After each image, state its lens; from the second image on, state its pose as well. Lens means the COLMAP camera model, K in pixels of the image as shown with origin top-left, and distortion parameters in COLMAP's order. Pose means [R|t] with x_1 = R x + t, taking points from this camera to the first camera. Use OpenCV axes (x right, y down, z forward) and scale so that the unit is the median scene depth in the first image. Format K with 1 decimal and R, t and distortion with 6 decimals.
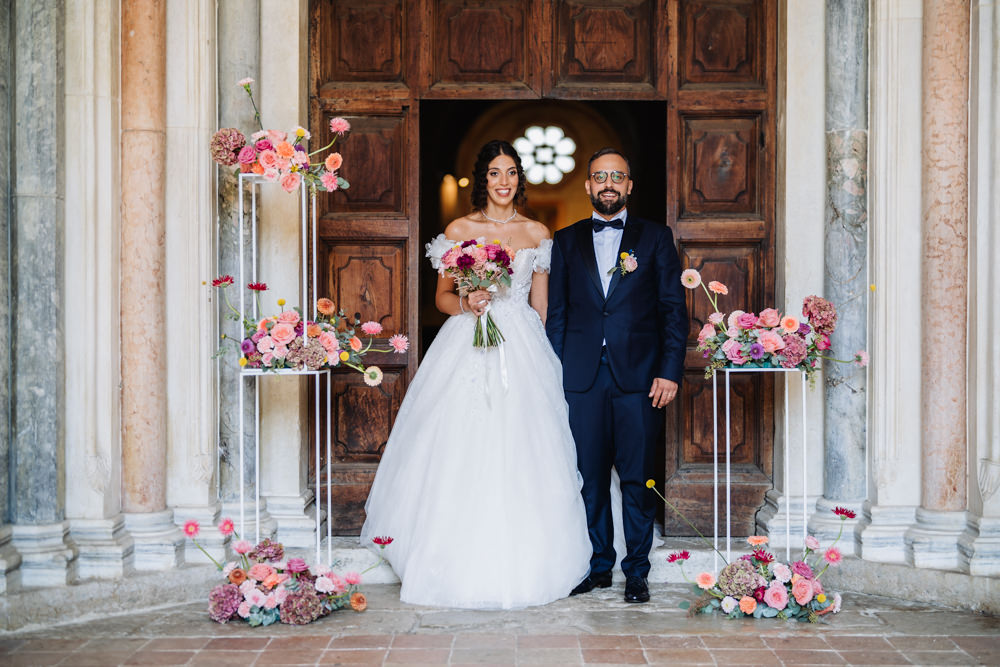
lens RADIAL K [[1390.7, 0, 501.4], [0, 1390.7, 357.5], [0, 0, 1]] dist [0.008246, 0.040869]
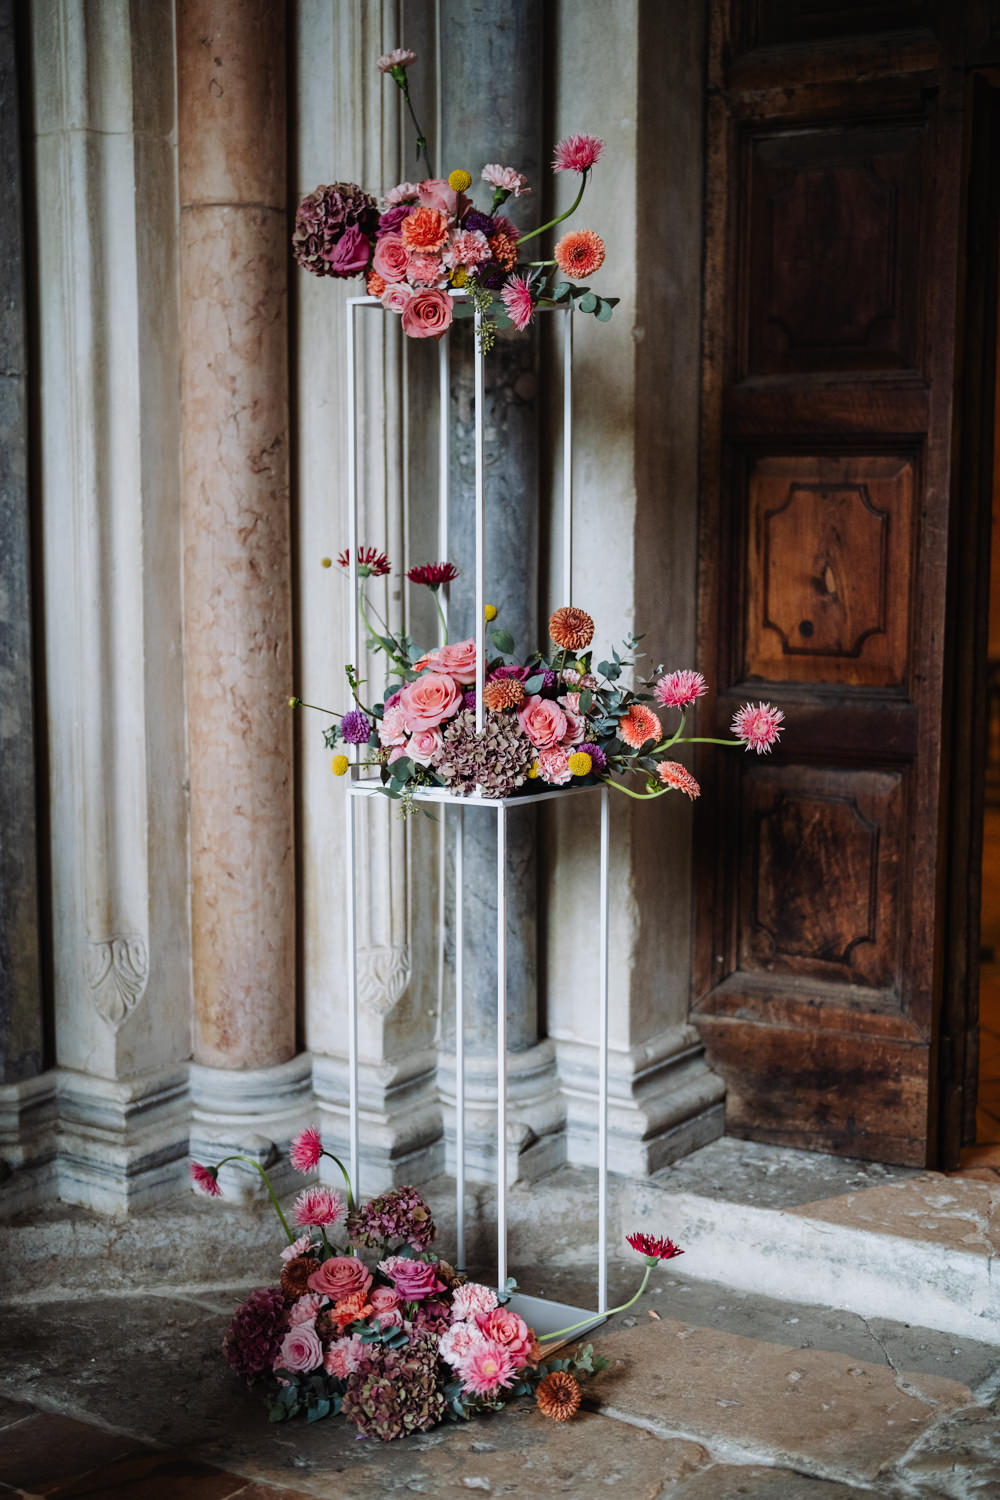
lens RADIAL K [[2086.0, 0, 497.8], [0, 2086.0, 785.7], [0, 0, 1]] dist [0.008246, 0.040869]
pose [[0.837218, 0.076954, -0.541428, 0.178572], [-0.019129, 0.993565, 0.111637, -0.057709], [0.546534, -0.083107, 0.833303, 0.488699]]
